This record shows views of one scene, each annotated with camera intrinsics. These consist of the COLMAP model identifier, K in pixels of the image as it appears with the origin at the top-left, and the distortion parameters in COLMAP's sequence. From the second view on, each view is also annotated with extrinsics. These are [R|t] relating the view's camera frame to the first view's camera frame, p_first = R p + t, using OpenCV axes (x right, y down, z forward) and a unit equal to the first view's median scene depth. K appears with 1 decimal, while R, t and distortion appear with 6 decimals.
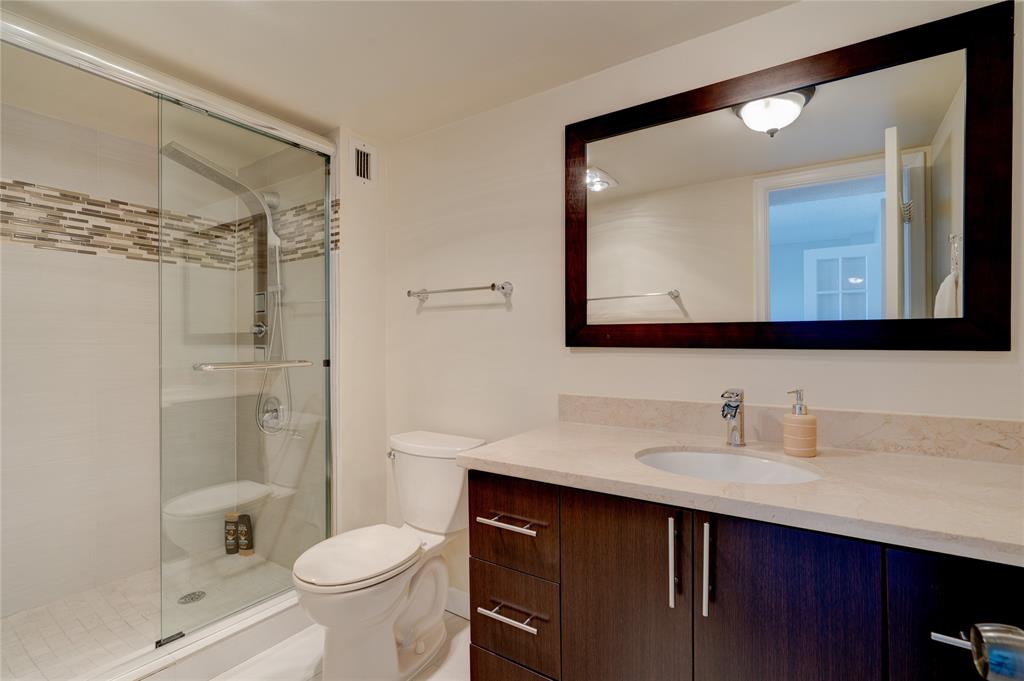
lens RADIAL K [[485.0, 0, 518.2], [0, 485.0, 338.0], [0, 0, 1]] dist [0.001547, -0.000426]
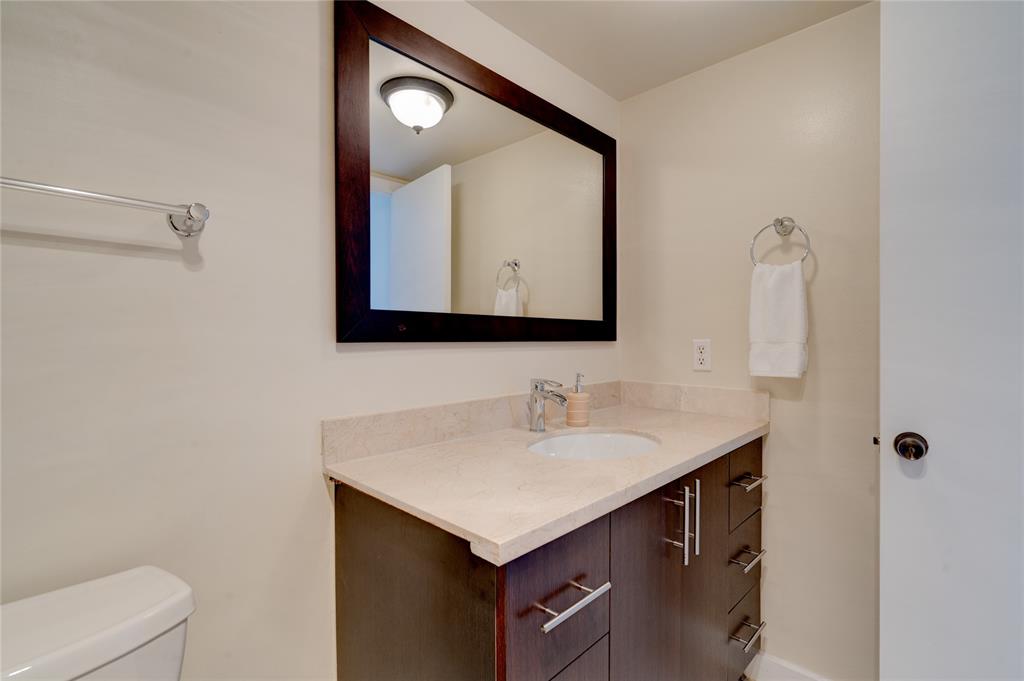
lens RADIAL K [[485.0, 0, 518.2], [0, 485.0, 344.0], [0, 0, 1]] dist [0.001547, -0.000426]
pose [[0.153899, -0.006464, 0.988065, -0.529462], [0.000885, 0.999979, 0.006404, 0.017816], [-0.988086, -0.000112, 0.153901, 0.746576]]
